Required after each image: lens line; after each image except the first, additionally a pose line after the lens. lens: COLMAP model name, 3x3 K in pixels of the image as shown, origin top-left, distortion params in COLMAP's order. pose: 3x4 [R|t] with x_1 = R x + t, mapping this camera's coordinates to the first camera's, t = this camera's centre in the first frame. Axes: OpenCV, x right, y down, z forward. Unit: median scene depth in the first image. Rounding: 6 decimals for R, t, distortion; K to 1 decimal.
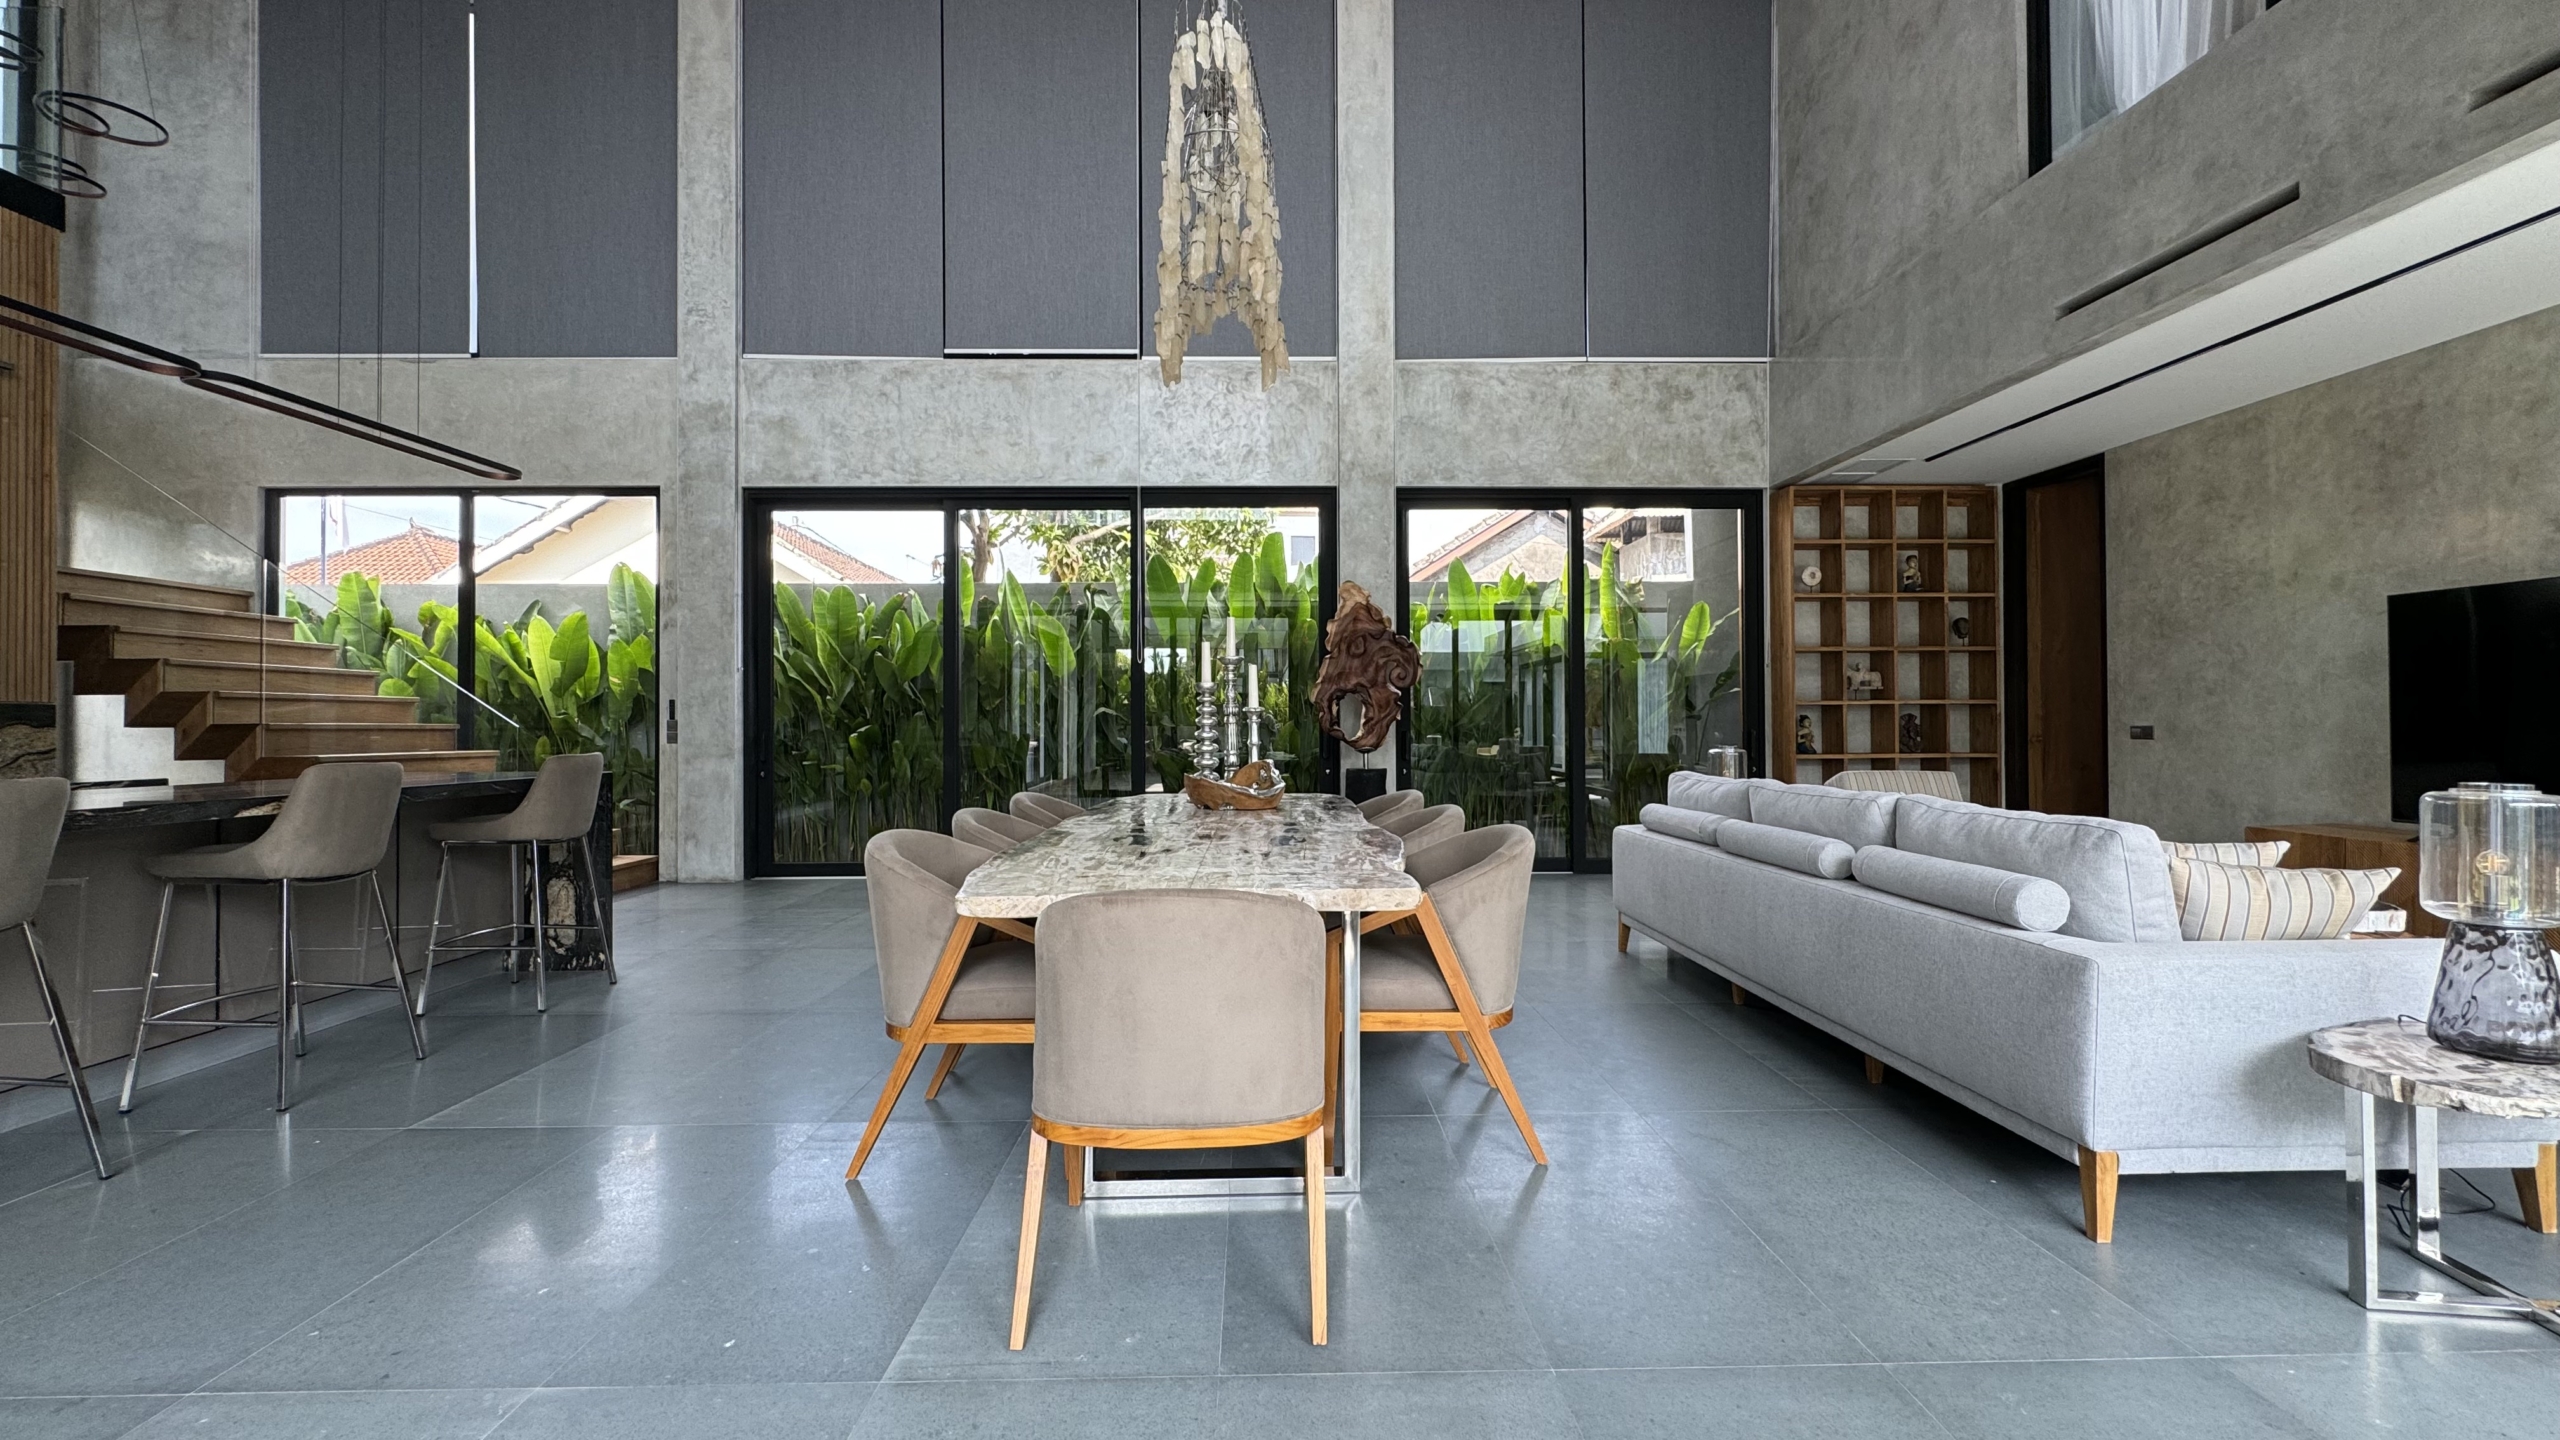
lens RADIAL K [[1029.2, 0, 1285.7], [0, 1029.2, 718.5], [0, 0, 1]] dist [-0.001421, -0.000135]
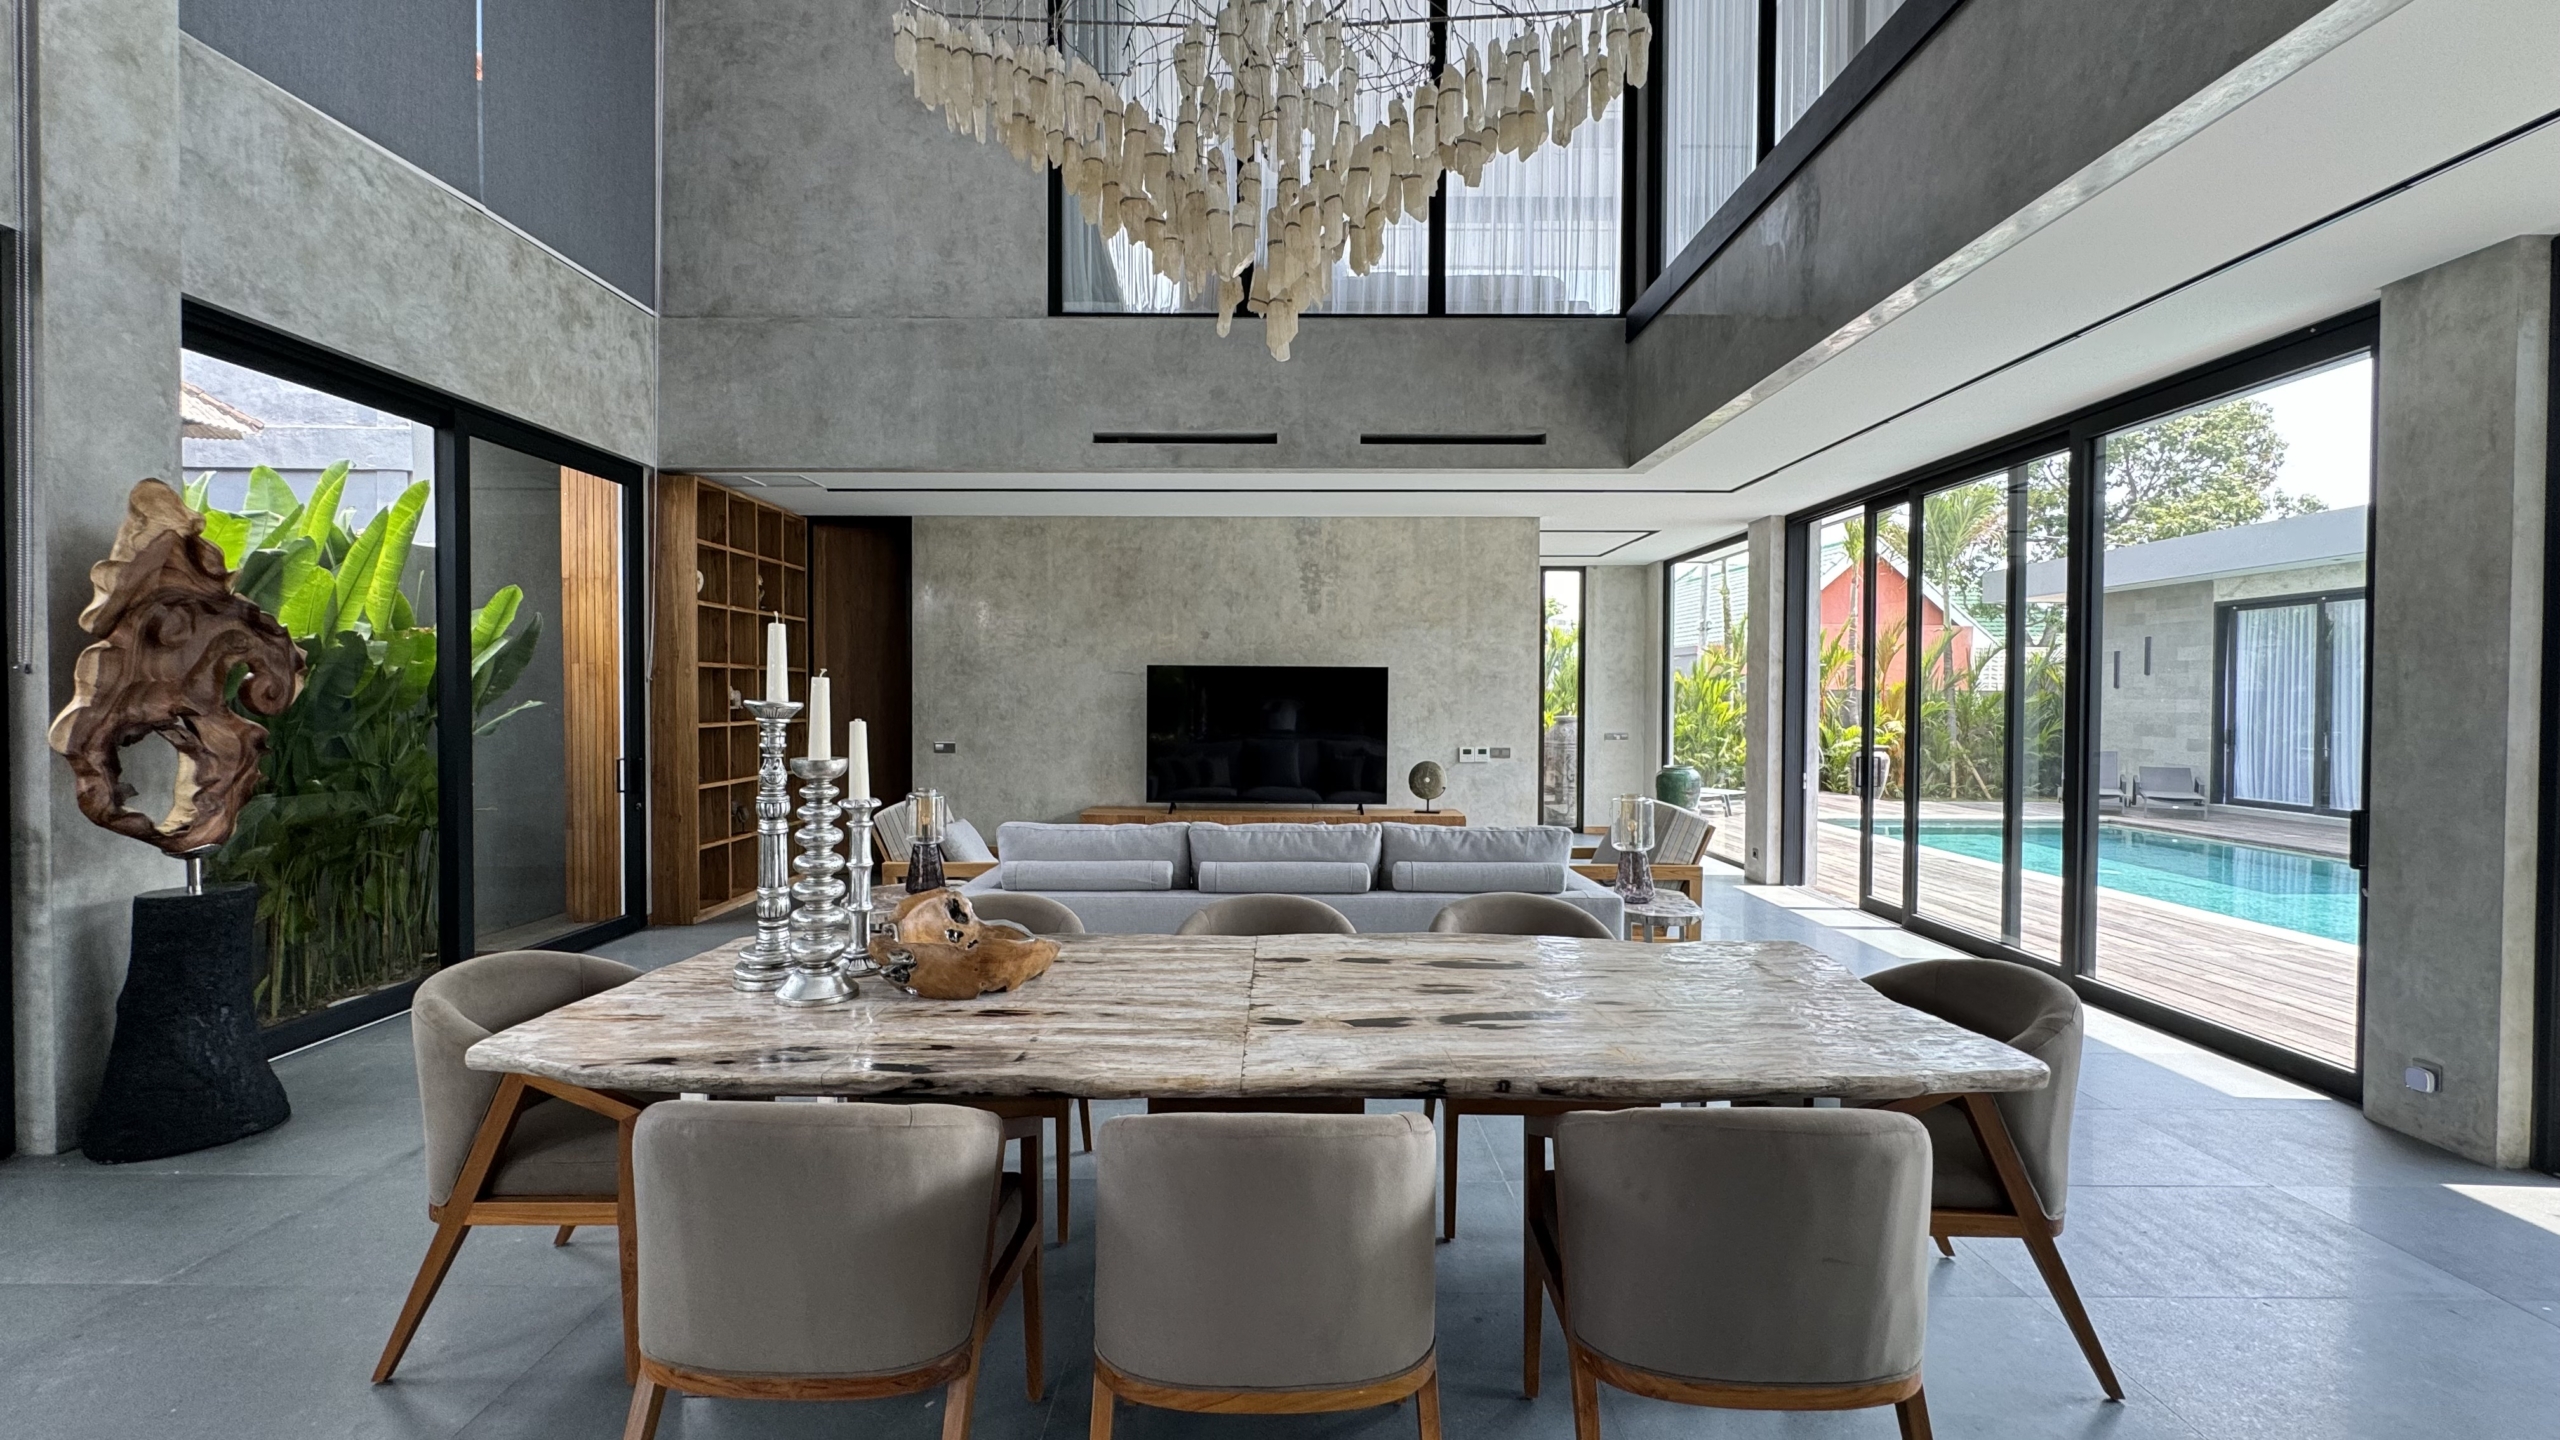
lens RADIAL K [[1029.2, 0, 1278.8], [0, 1029.2, 712.7], [0, 0, 1]] dist [-0.001421, -0.000135]
pose [[0.019053, -0.010464, 0.999764, -0.412129], [-0.008553, 0.999907, 0.010629, -0.045173], [-0.999782, -0.008753, 0.018962, 0.550602]]
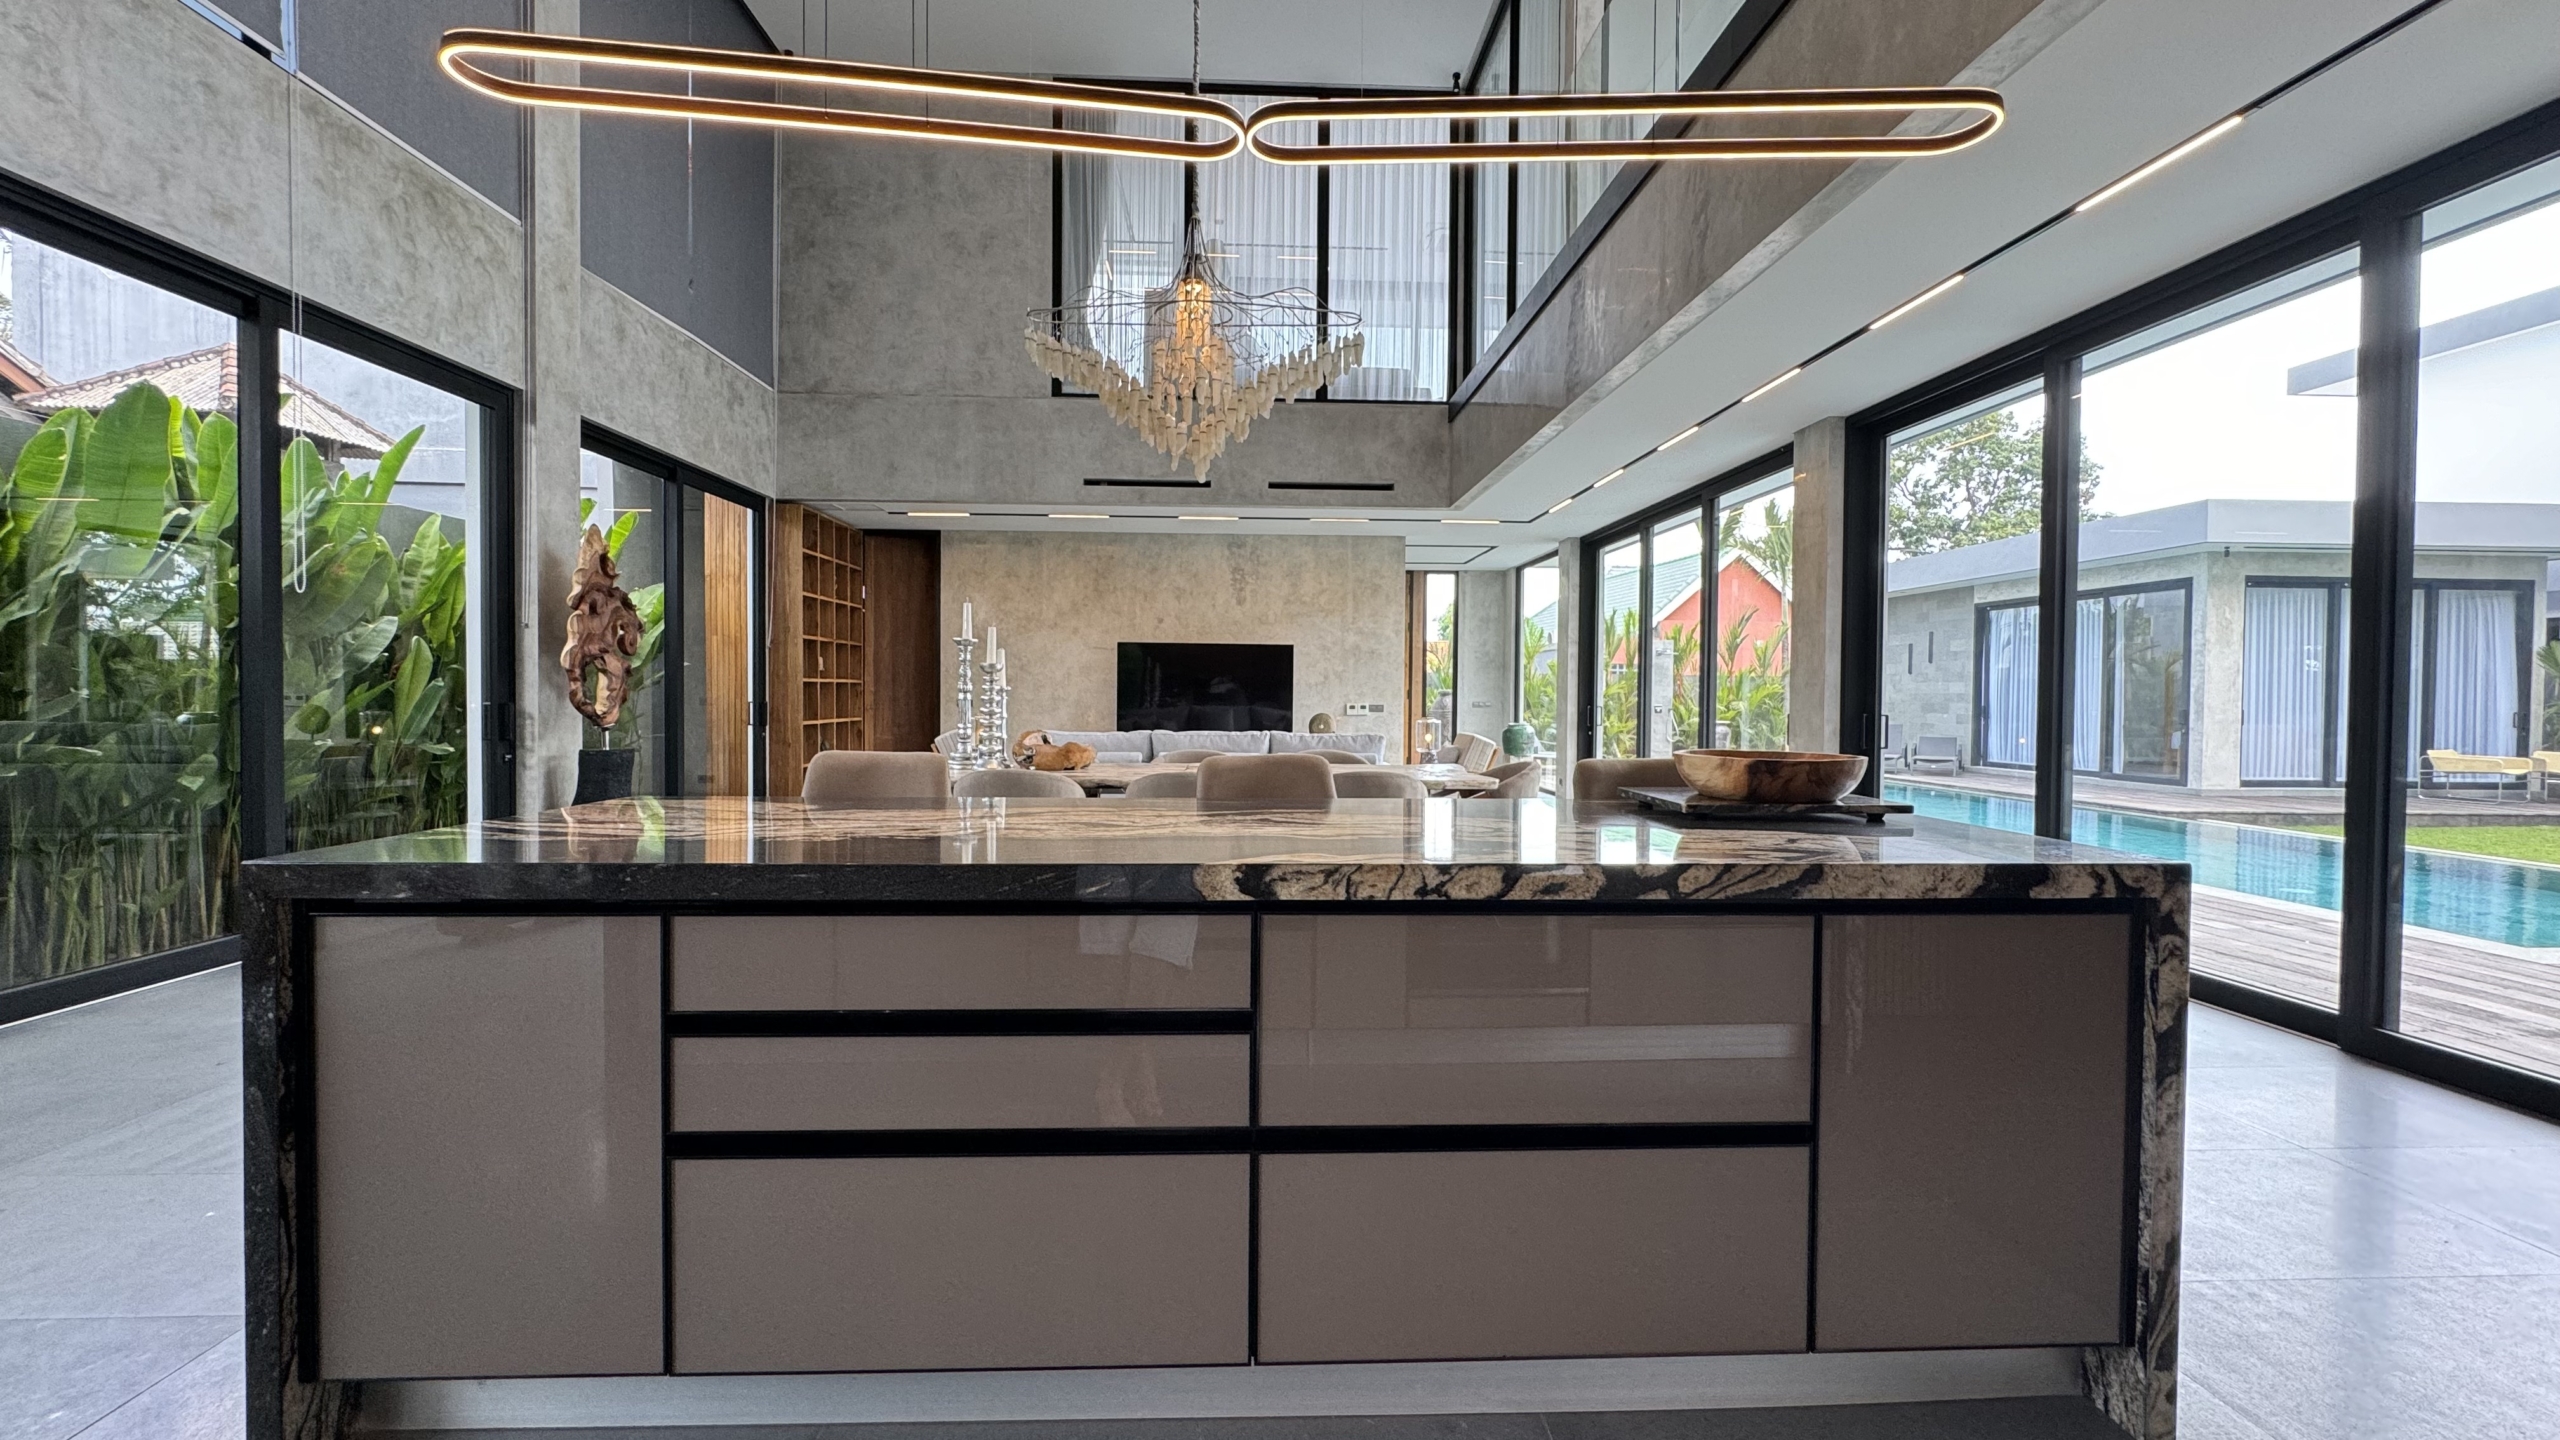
lens RADIAL K [[1029.2, 0, 1283.4], [0, 1029.2, 715.4], [0, 0, 1]] dist [-0.001421, -0.000135]
pose [[-0.033277, -0.016797, 0.999305, -0.860659], [-0.012094, 0.999792, 0.016403, -0.000070], [-0.999373, -0.011539, -0.033473, 0.517318]]
